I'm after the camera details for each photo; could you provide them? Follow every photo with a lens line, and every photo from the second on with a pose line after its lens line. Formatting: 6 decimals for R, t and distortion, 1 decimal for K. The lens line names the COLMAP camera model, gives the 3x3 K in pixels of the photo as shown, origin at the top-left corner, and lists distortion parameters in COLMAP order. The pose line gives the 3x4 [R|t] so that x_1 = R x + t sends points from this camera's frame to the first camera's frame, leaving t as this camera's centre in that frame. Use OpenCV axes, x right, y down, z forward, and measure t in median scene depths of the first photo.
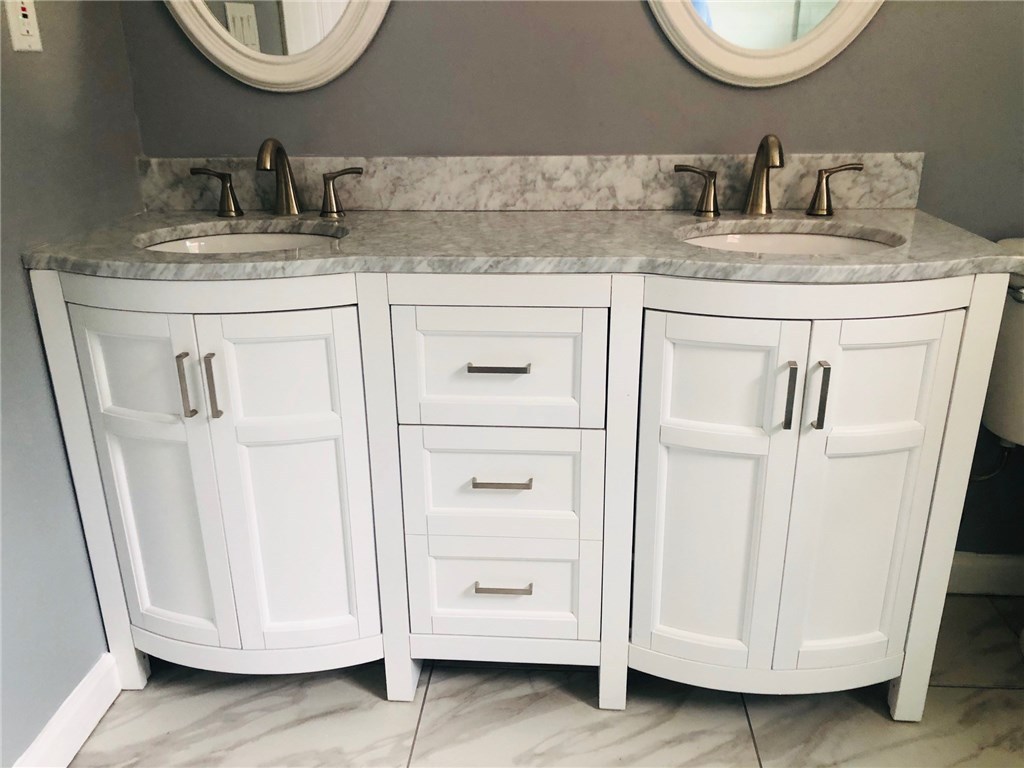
lens RADIAL K [[842.2, 0, 510.7], [0, 842.2, 391.7], [0, 0, 1]] dist [0.038514, -0.032328]
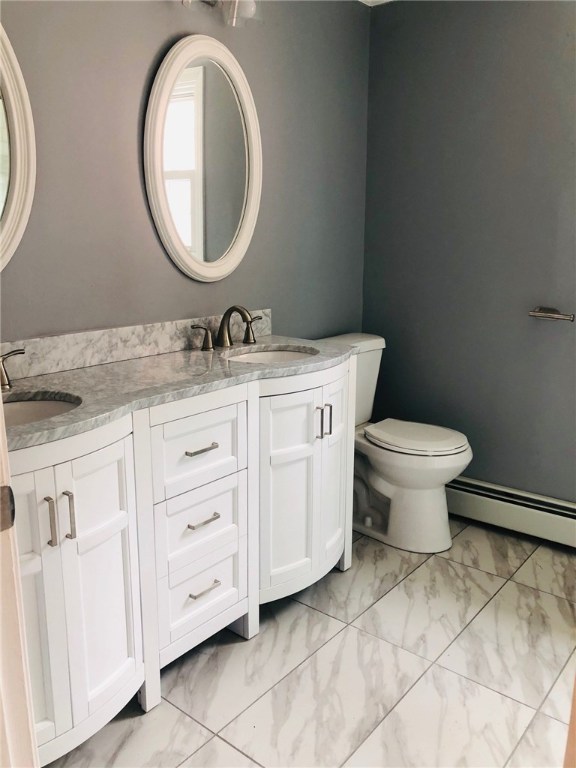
lens RADIAL K [[631.6, 0, 286.2], [0, 631.6, 380.6], [0, 0, 1]] dist [0.038514, -0.032328]
pose [[0.575321, -0.166434, 0.800815, -0.758287], [0.285437, 0.958380, -0.005883, -0.087500], [-0.766506, 0.231966, 0.598882, 0.067763]]
